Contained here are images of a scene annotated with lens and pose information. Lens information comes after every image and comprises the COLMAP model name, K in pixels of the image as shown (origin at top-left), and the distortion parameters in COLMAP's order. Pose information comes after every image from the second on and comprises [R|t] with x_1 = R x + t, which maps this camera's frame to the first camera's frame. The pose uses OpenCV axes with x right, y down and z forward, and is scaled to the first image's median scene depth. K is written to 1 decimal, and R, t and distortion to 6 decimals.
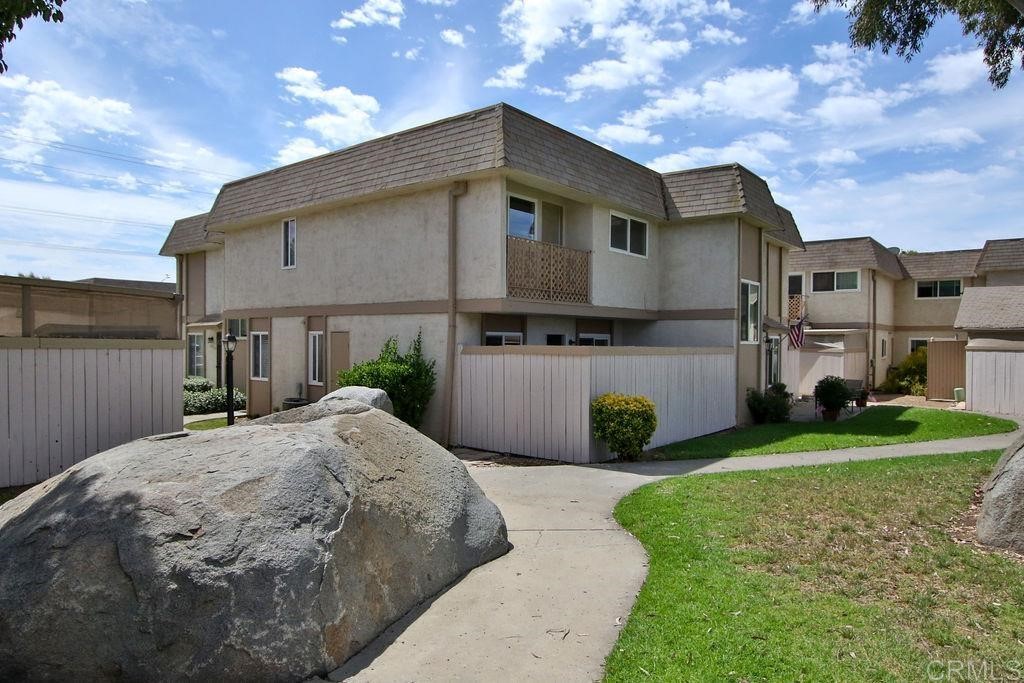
lens RADIAL K [[646.0, 0, 509.0], [0, 646.0, 327.0], [0, 0, 1]] dist [-0.008025, 0.002904]
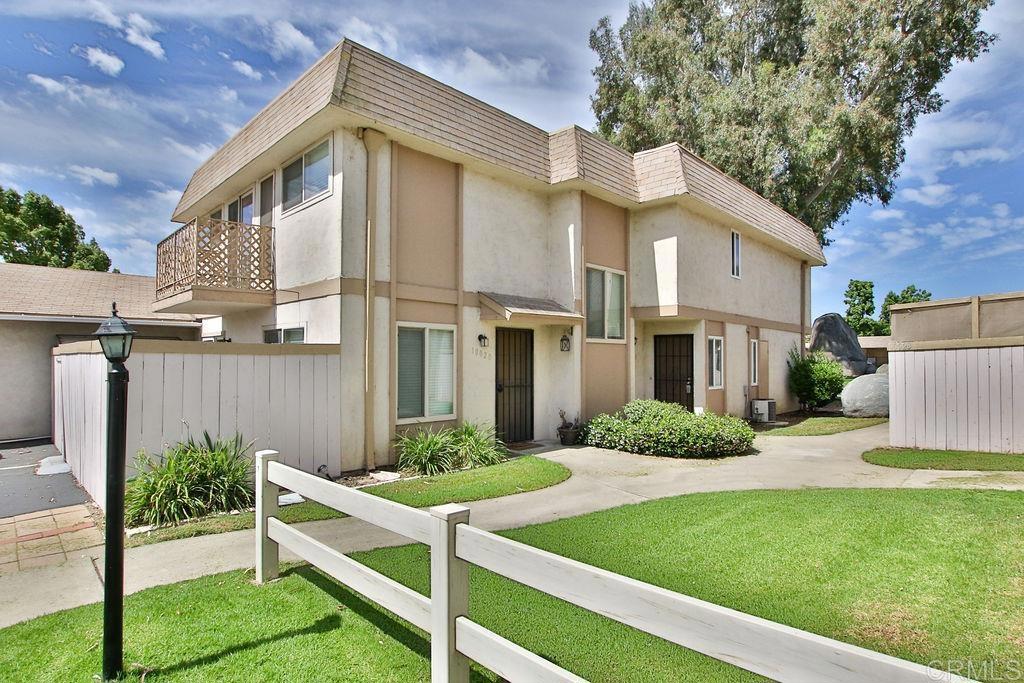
lens RADIAL K [[524.0, 0, 512.0], [0, 524.0, 341.5], [0, 0, 1]] dist [-0.034439, 0.002077]
pose [[0.079454, 0.025823, 0.996504, -0.889597], [-0.019859, 0.999507, -0.024318, 0.029615], [-0.996641, -0.017857, 0.079928, 0.949833]]
